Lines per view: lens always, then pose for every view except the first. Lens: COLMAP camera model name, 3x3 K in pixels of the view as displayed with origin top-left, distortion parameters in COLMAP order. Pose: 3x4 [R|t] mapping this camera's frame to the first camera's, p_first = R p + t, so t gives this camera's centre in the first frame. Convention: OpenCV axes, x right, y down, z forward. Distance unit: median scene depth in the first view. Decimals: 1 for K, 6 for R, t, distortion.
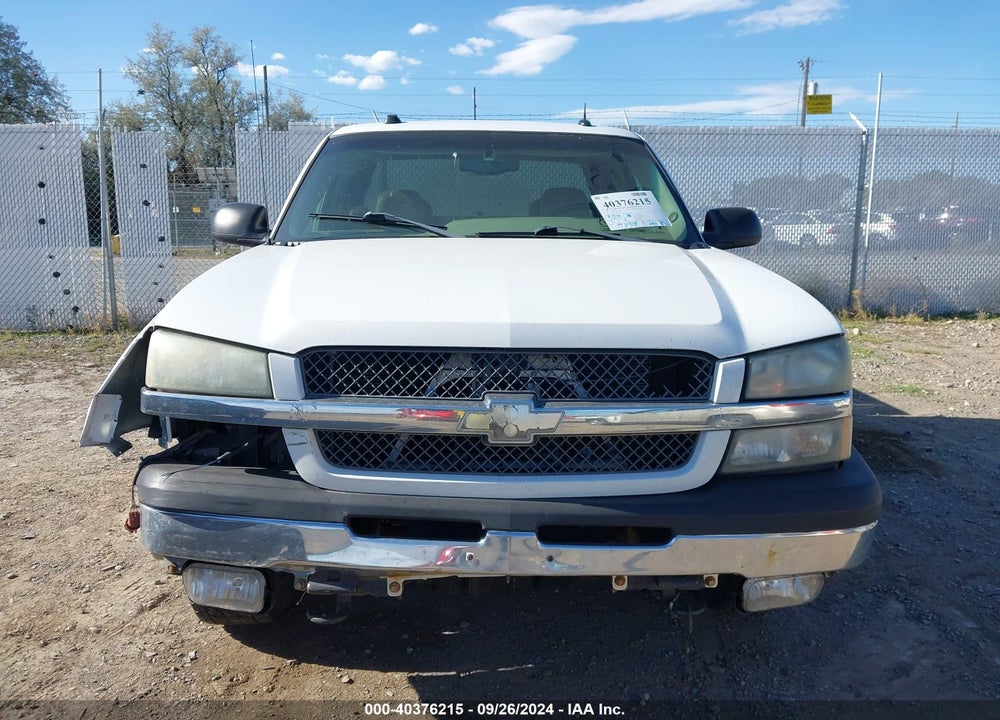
lens RADIAL K [[782.8, 0, 500.0], [0, 782.8, 360.0], [0, 0, 1]] dist [0.016978, -0.012666]
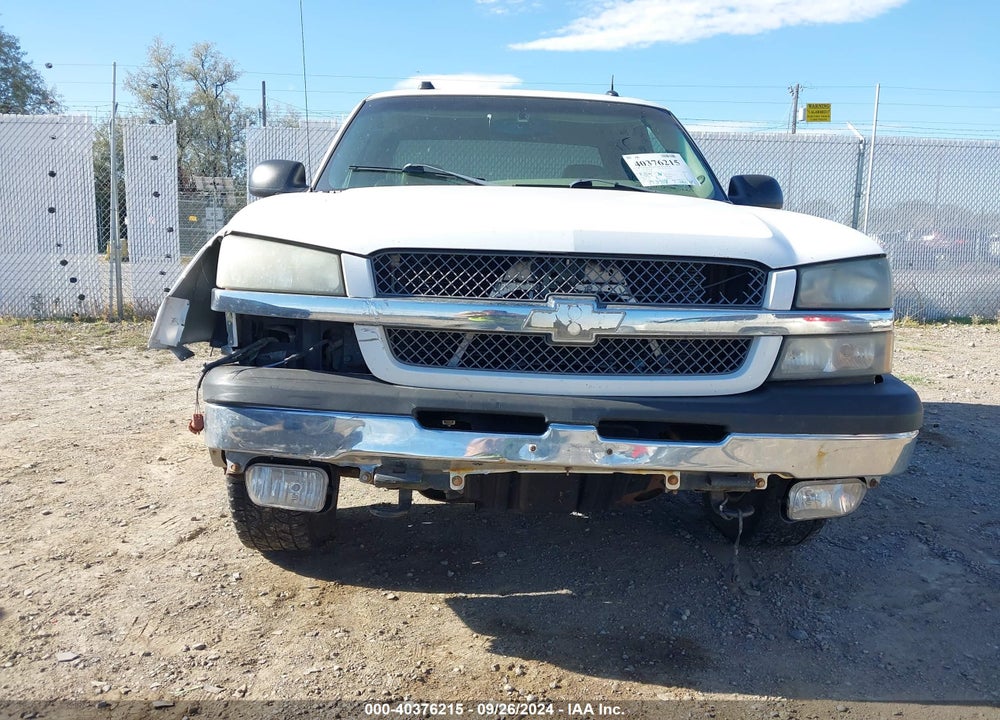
lens RADIAL K [[774.3, 0, 500.6], [0, 774.3, 355.6], [0, 0, 1]] dist [0.037249, -0.039845]
pose [[0.999672, 0.020613, 0.015170, -0.071653], [-0.020175, 0.999391, -0.028480, 0.113232], [-0.015748, 0.028165, 0.999479, -0.021848]]
